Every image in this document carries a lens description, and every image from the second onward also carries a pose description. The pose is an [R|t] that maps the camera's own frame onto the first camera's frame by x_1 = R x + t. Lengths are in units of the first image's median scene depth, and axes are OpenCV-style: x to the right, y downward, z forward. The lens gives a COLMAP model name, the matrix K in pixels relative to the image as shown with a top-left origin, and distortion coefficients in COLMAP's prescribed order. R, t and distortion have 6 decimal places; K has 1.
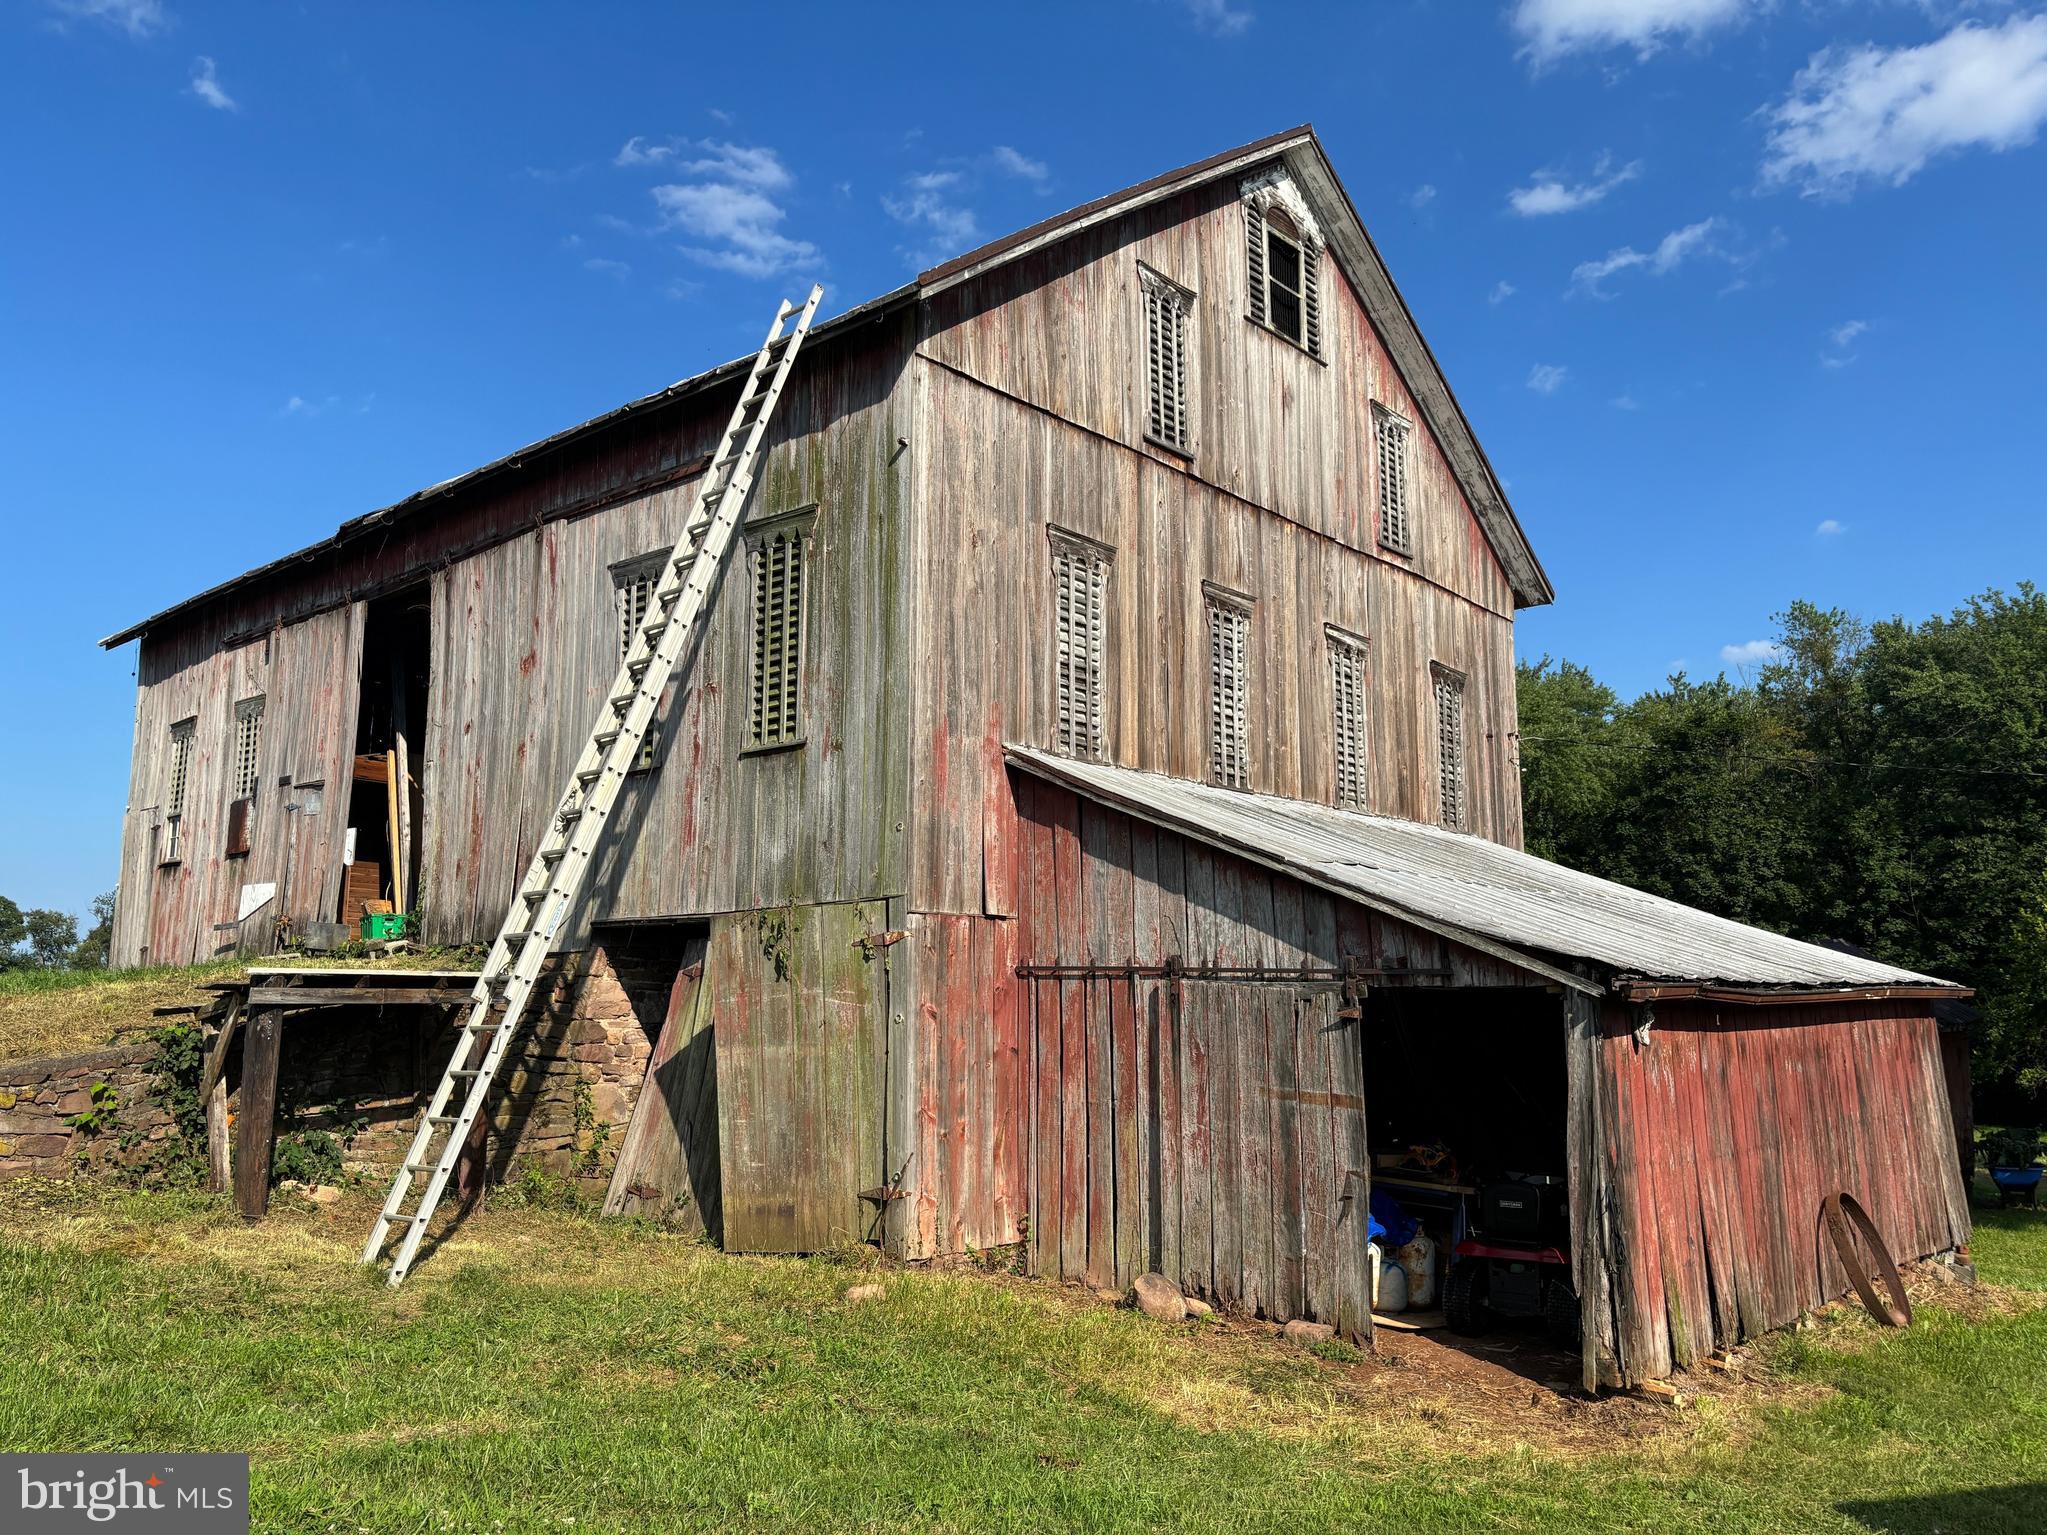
lens RADIAL K [[1556.8, 0, 1010.6], [0, 1556.8, 782.8], [0, 0, 1]] dist [0.010999, -0.006223]
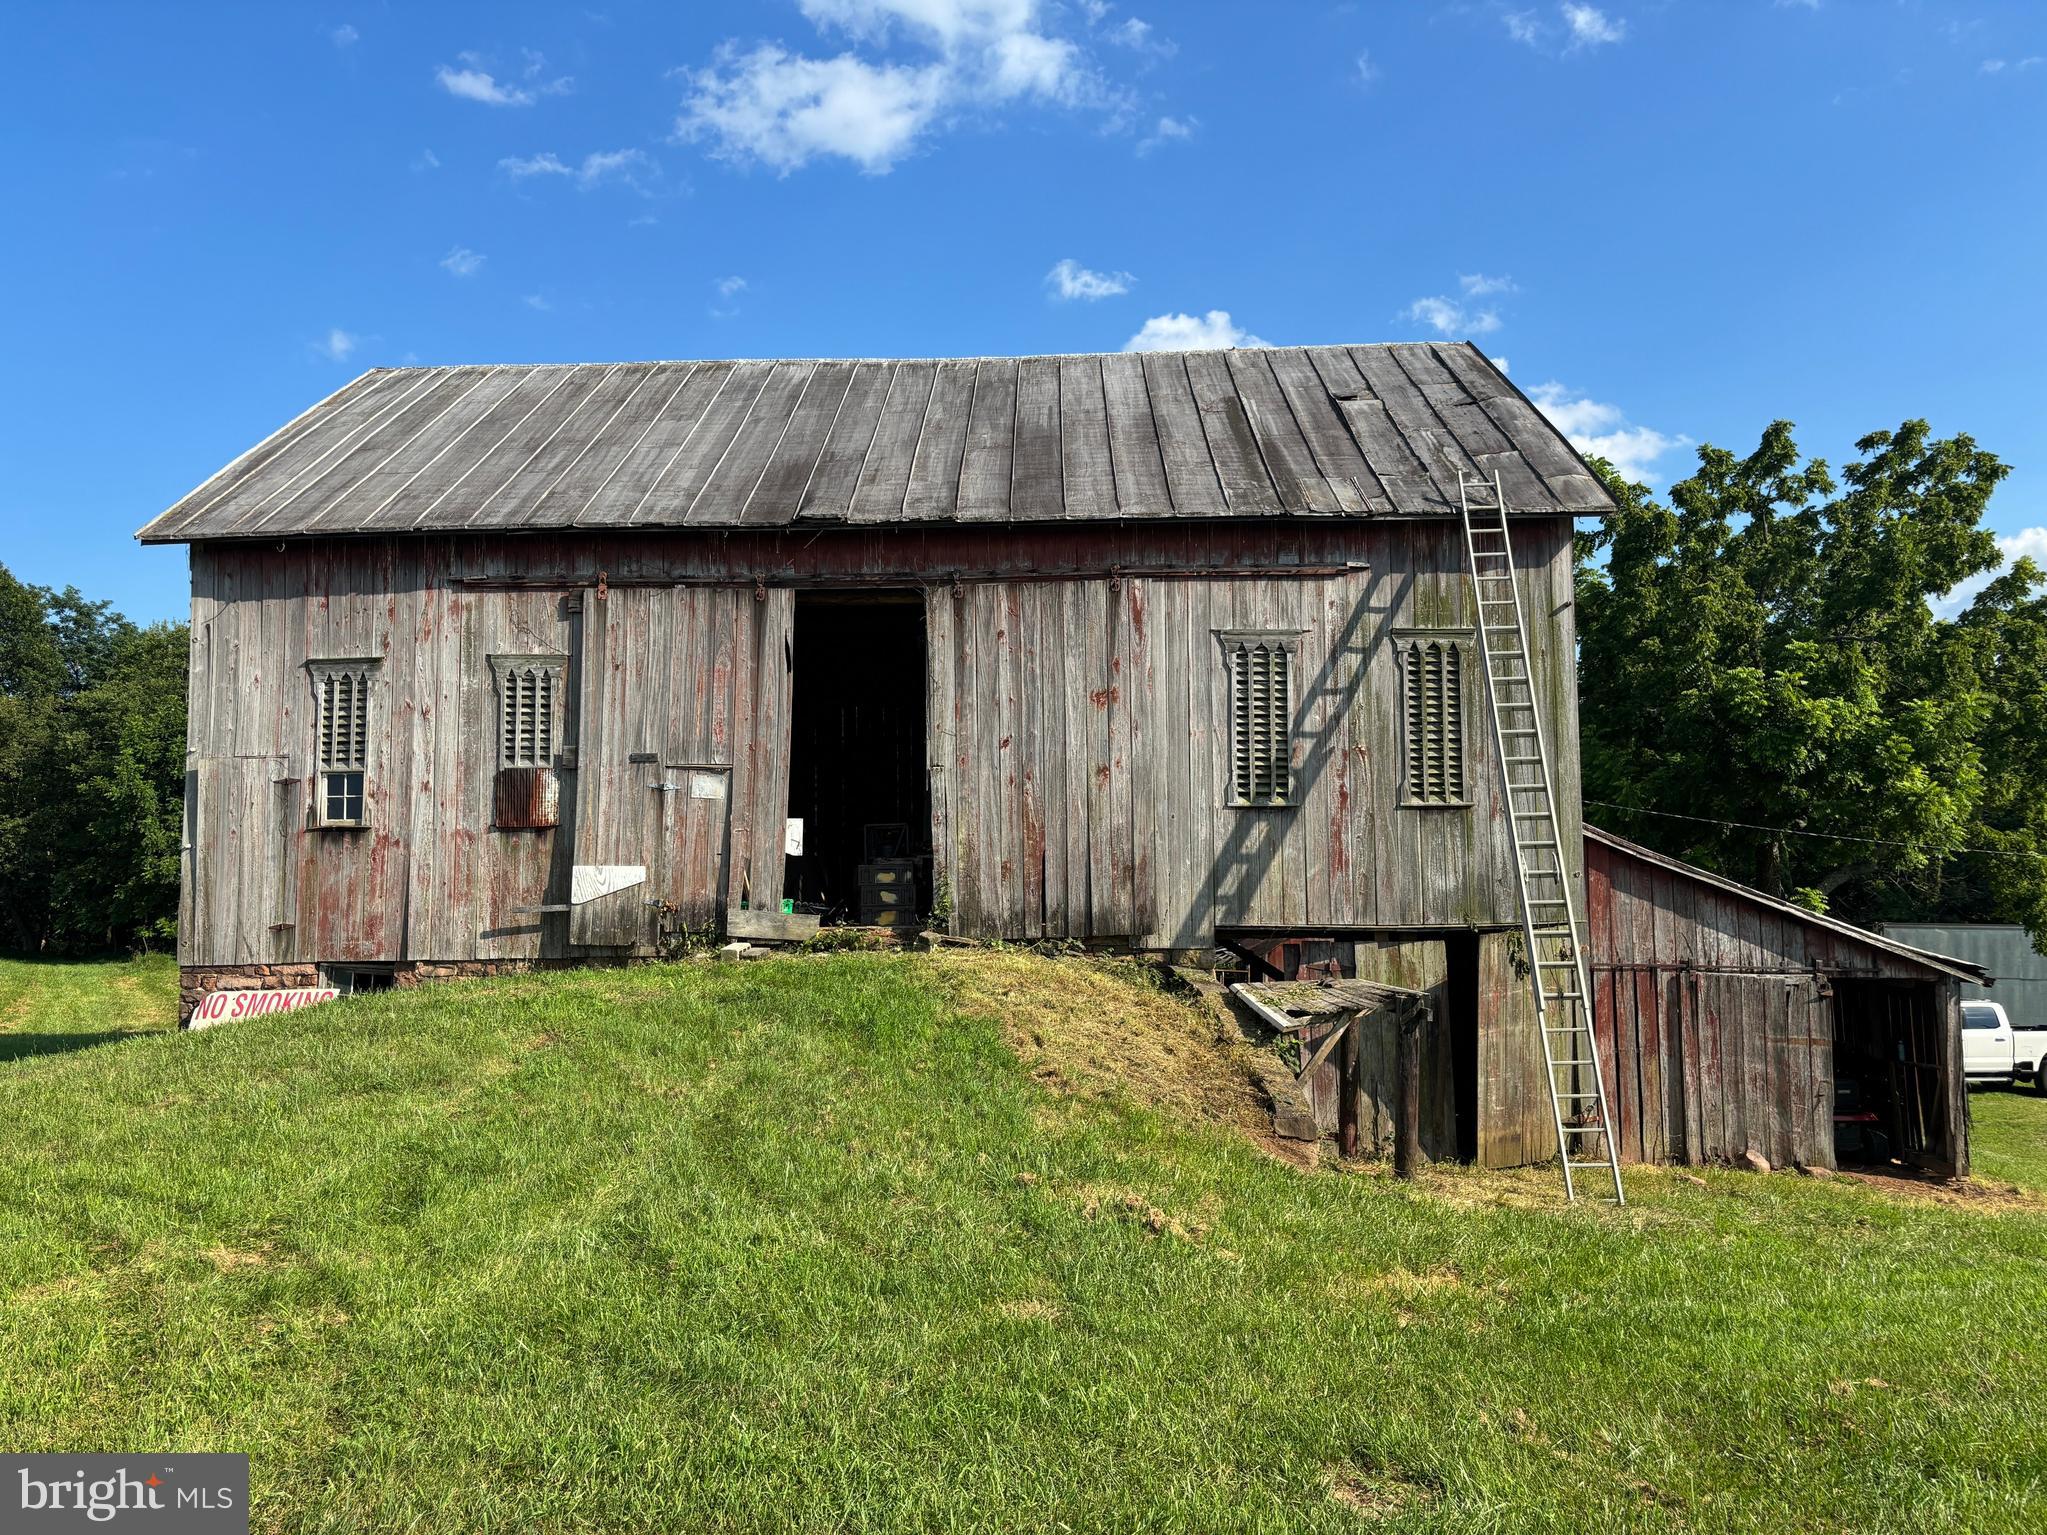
lens RADIAL K [[1560.9, 0, 1023.9], [0, 1560.9, 788.4], [0, 0, 1]] dist [0.125492, -0.286852]
pose [[0.769035, 0.036741, 0.638150, -1.143564], [-0.088184, 0.994899, 0.048989, -0.063817], [-0.633095, -0.093949, 0.768352, 0.149919]]
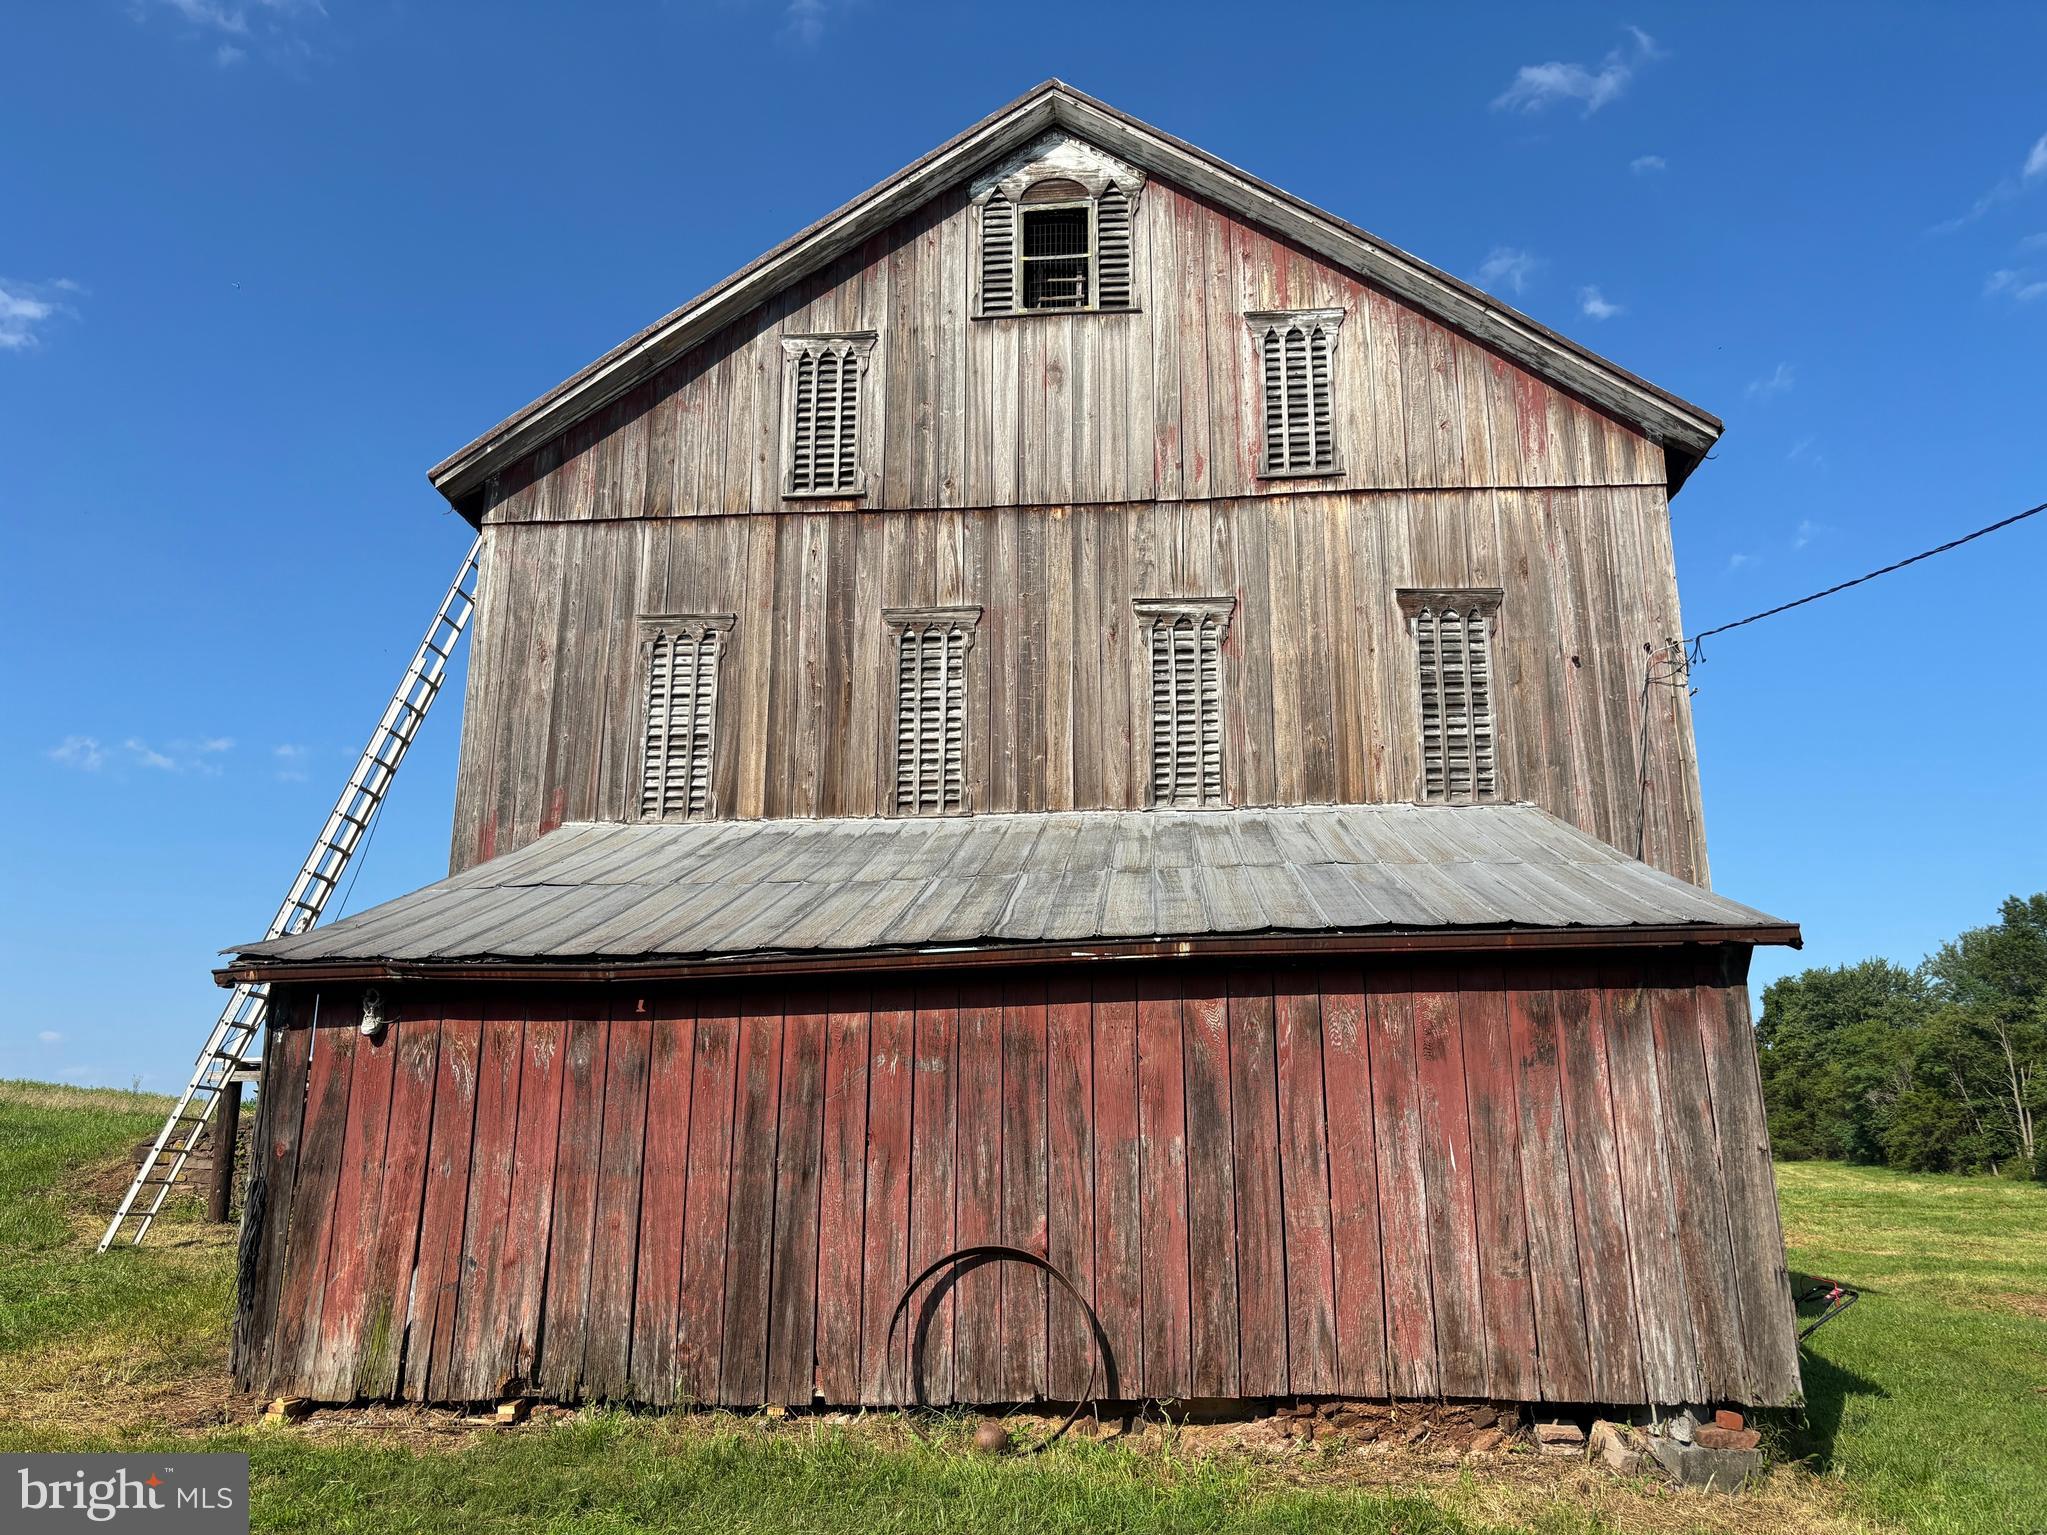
lens RADIAL K [[1556.8, 0, 1010.6], [0, 1556.8, 782.8], [0, 0, 1]] dist [0.010999, -0.006223]
pose [[0.598342, -0.203789, -0.774892, 0.900931], [0.120756, 0.979004, -0.164225, 0.143556], [0.792089, 0.004690, 0.610388, 0.478370]]
